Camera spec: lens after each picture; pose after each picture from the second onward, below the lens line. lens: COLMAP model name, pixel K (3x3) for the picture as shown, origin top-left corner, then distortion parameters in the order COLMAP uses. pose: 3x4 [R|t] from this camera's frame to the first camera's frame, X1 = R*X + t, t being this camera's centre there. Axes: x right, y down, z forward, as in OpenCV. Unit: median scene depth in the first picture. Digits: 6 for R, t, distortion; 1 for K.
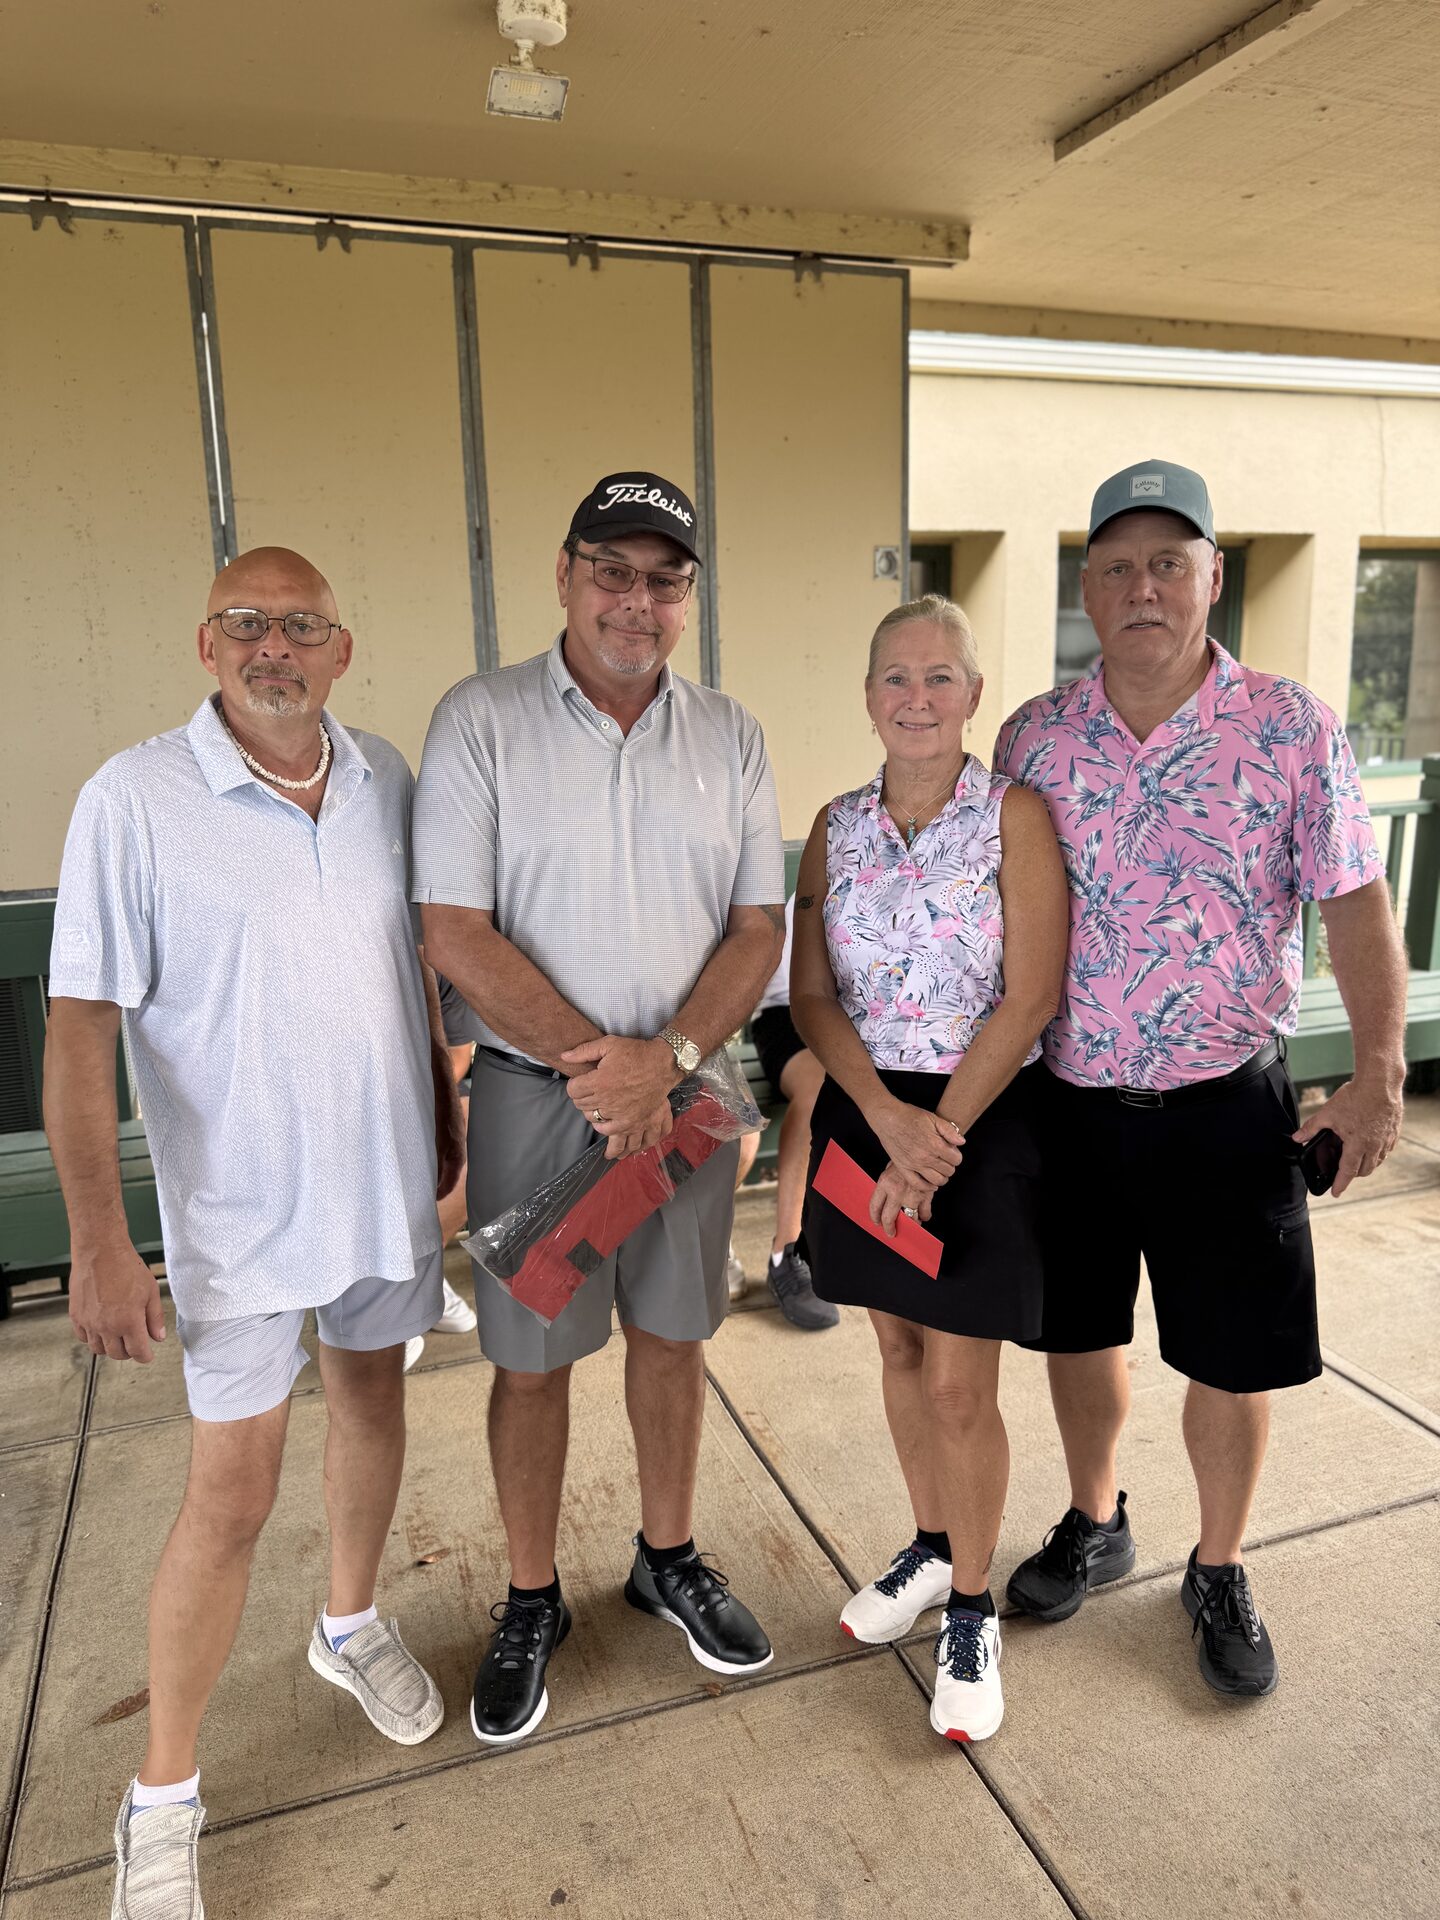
lens RADIAL K [[1364.4, 0, 723.1], [0, 1364.4, 971.7], [0, 0, 1]] dist [-0.001123, -0.002973]
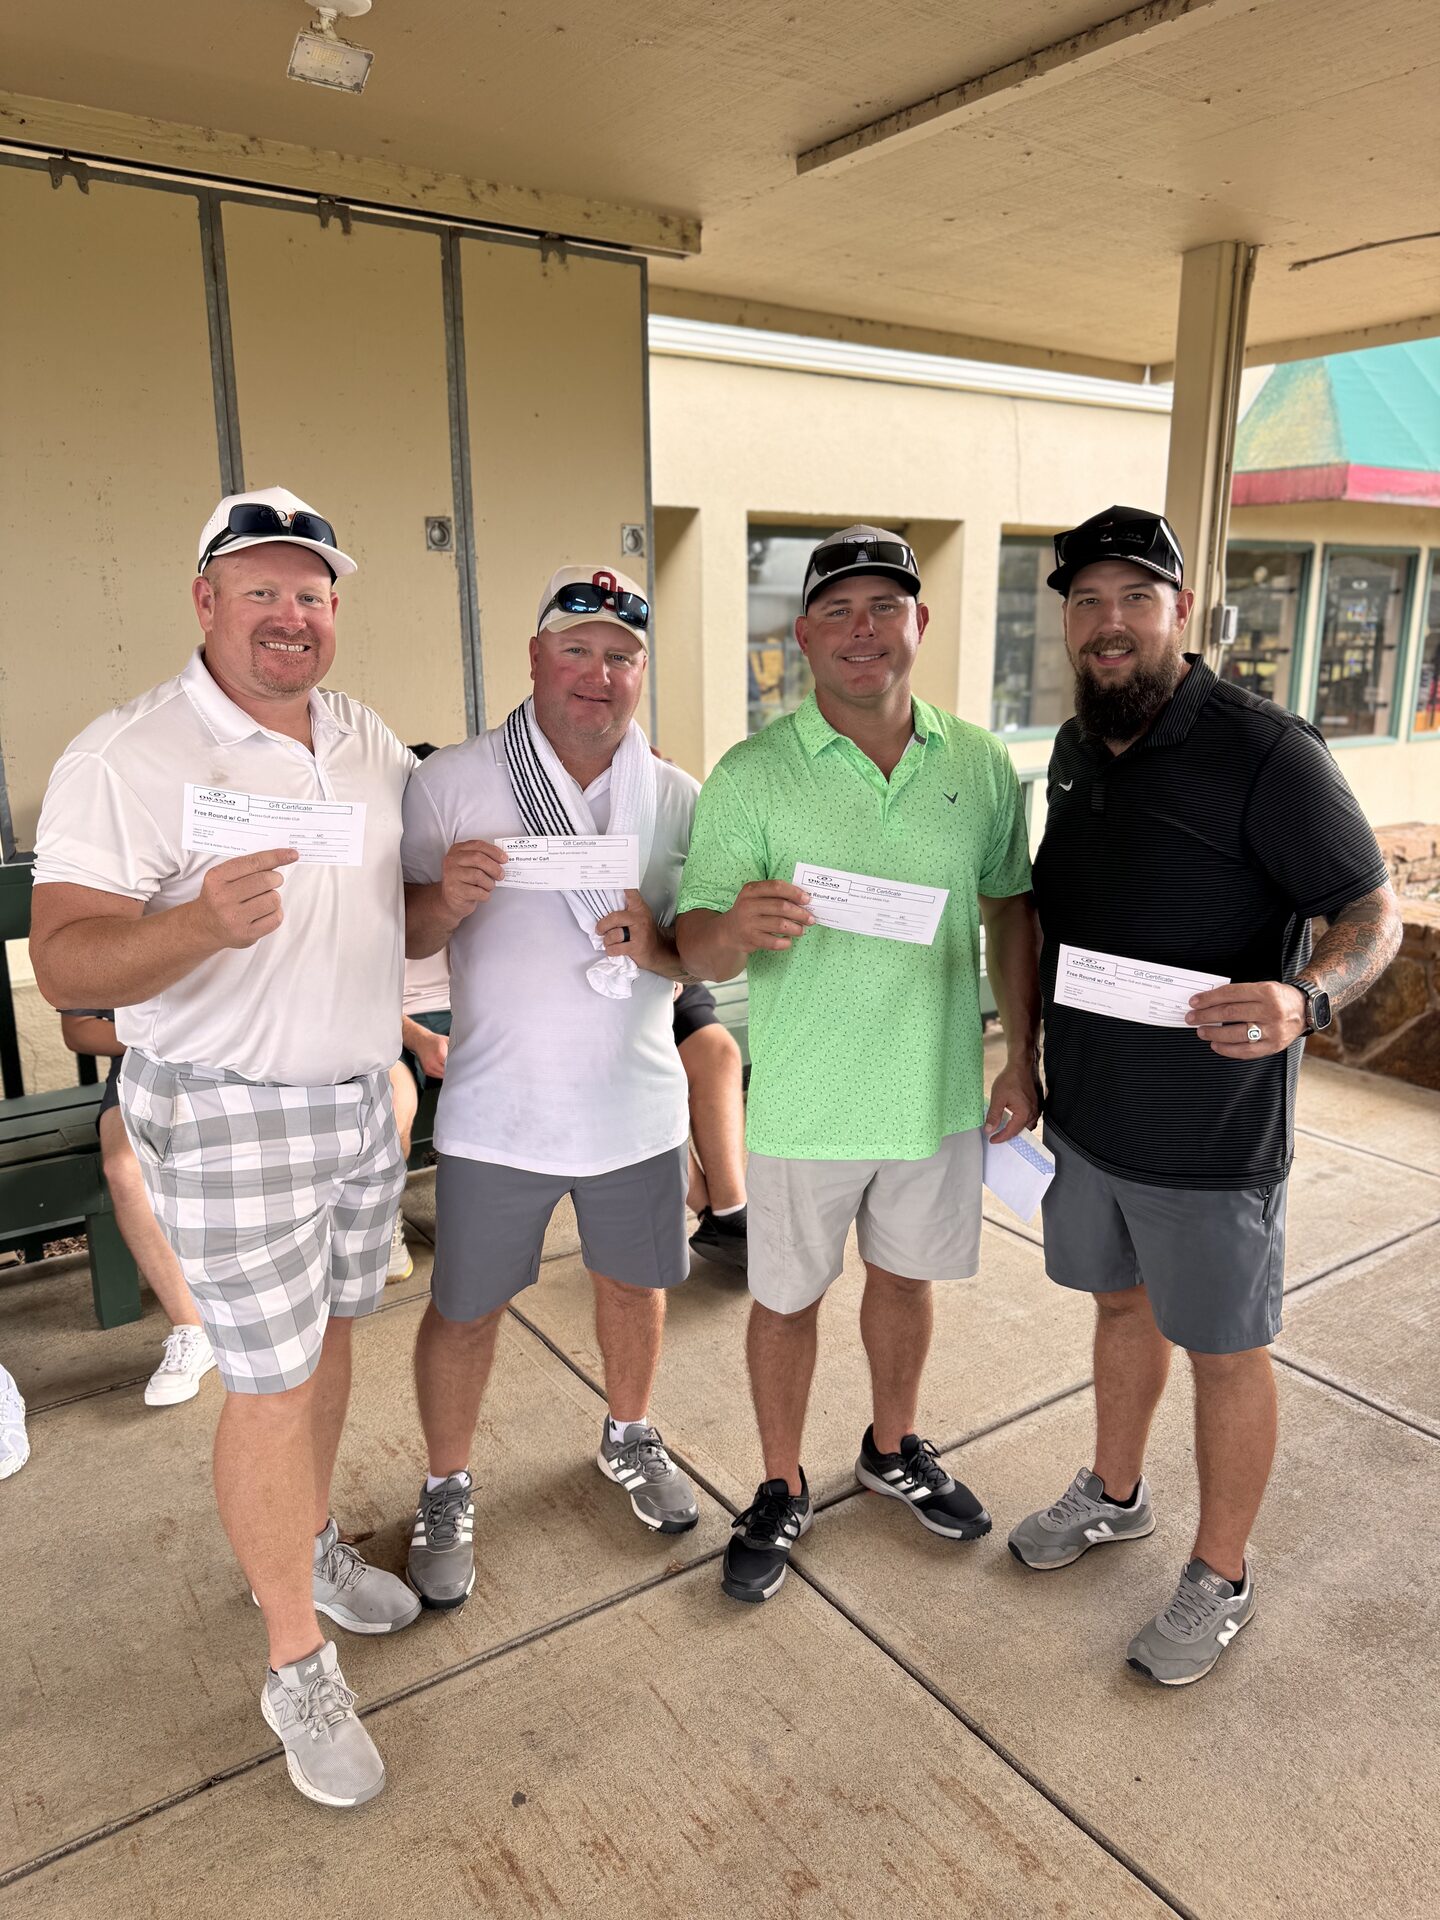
lens RADIAL K [[1354.7, 0, 722.0], [0, 1354.7, 969.3], [0, 0, 1]] dist [0.004547, -0.006394]
pose [[0.965232, -0.046464, 0.257230, -0.111575], [0.039457, 0.998698, 0.032338, -0.002217], [-0.258398, -0.021064, 0.965809, -0.033049]]
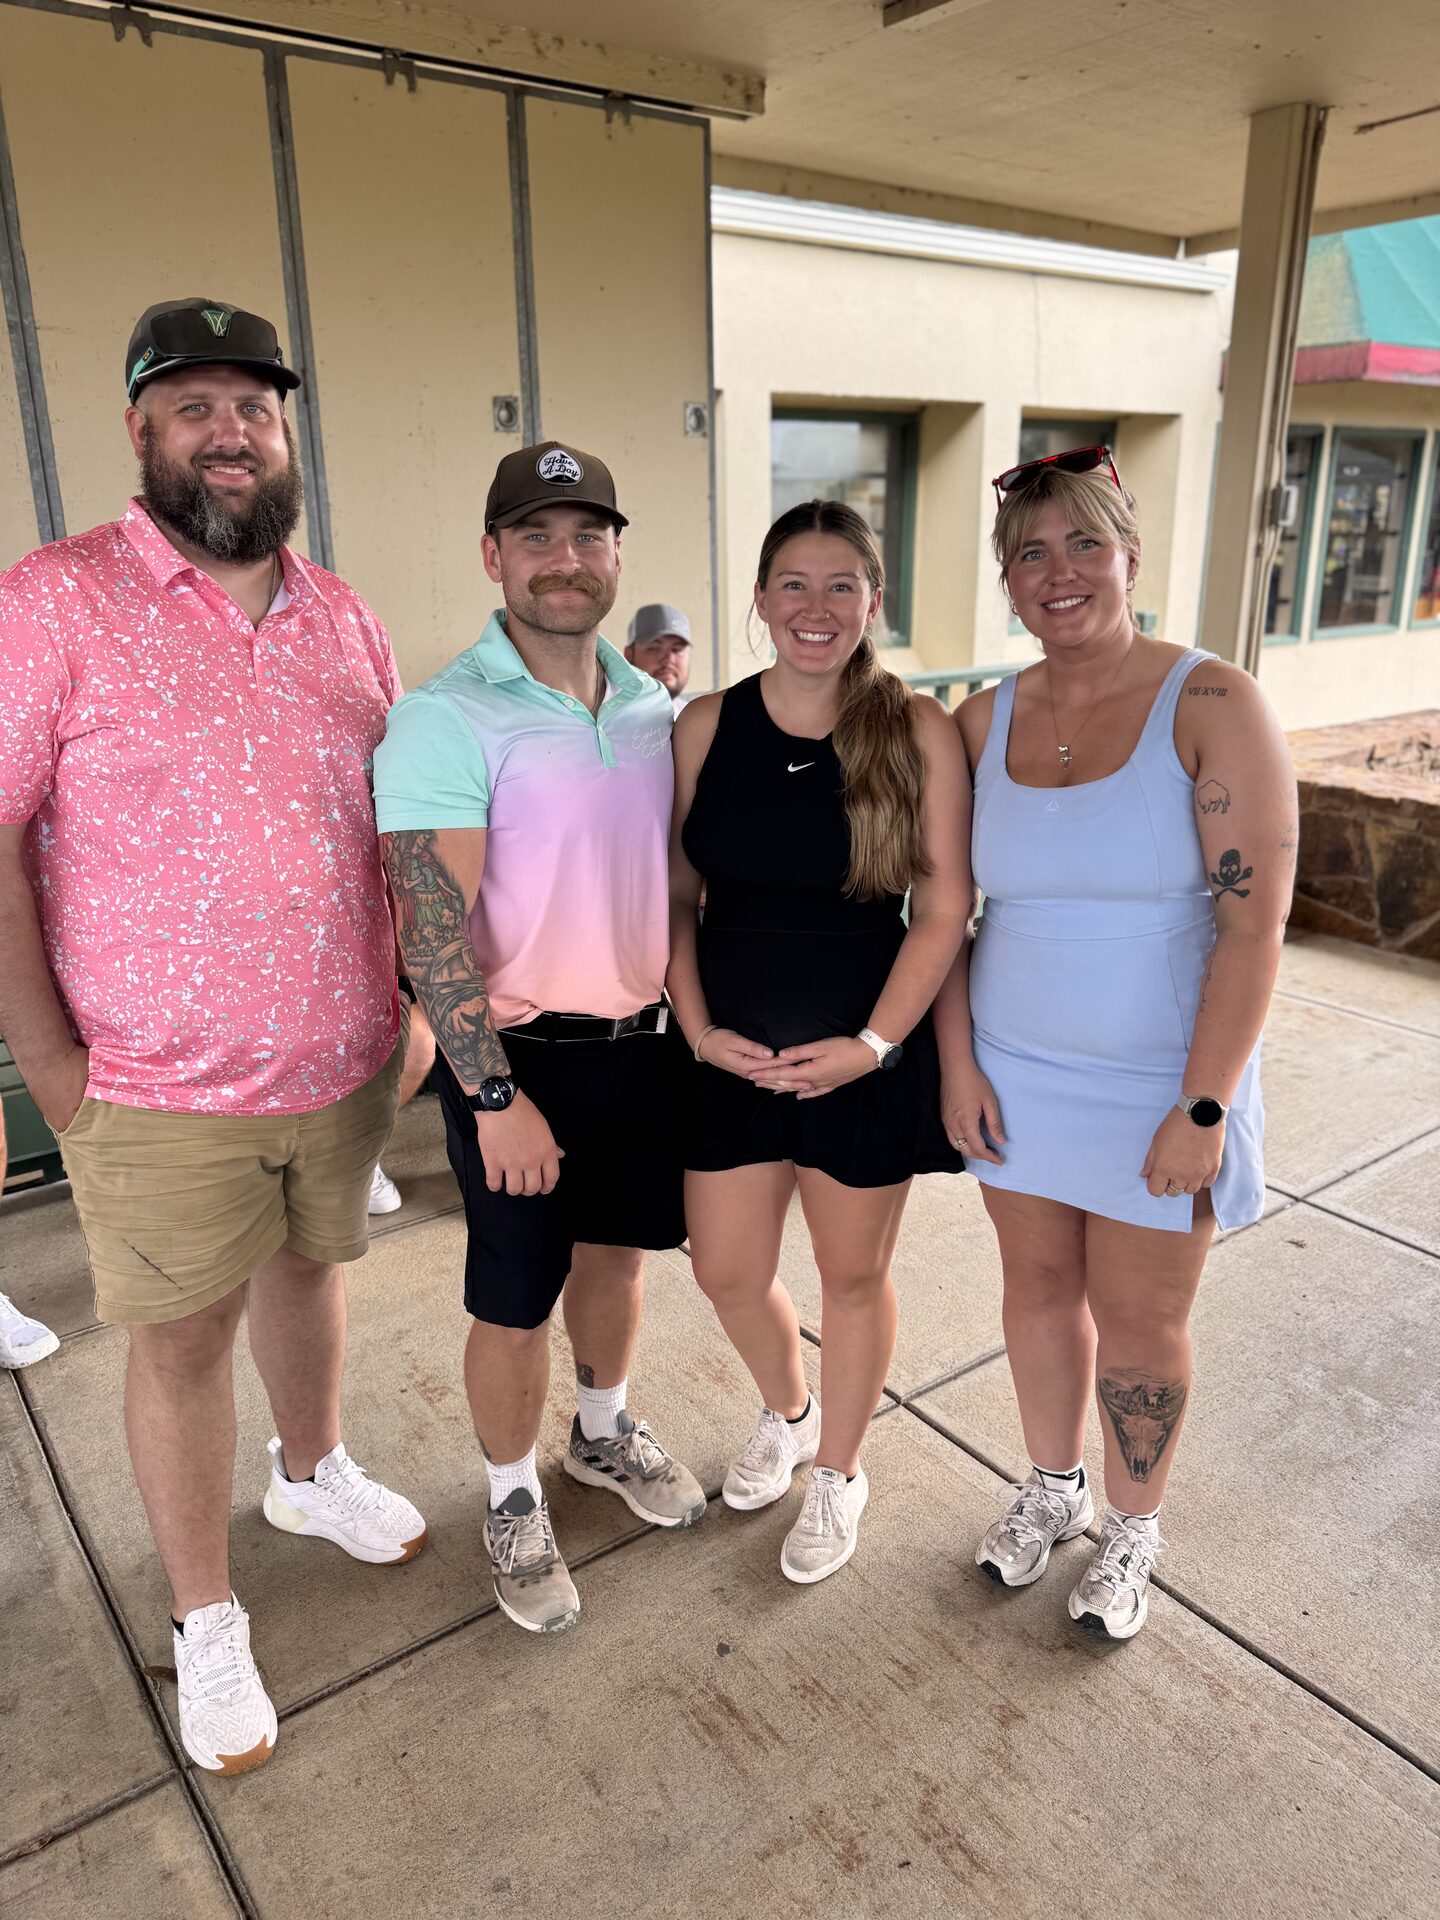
lens RADIAL K [[1355.1, 0, 723.3], [0, 1355.1, 972.7], [0, 0, 1]] dist [-0.000200, -0.005180]
pose [[0.957022, -0.082470, 0.278042, -0.203543], [0.054643, 0.992821, 0.106396, 0.003468], [-0.284820, -0.086630, 0.954658, -0.009297]]
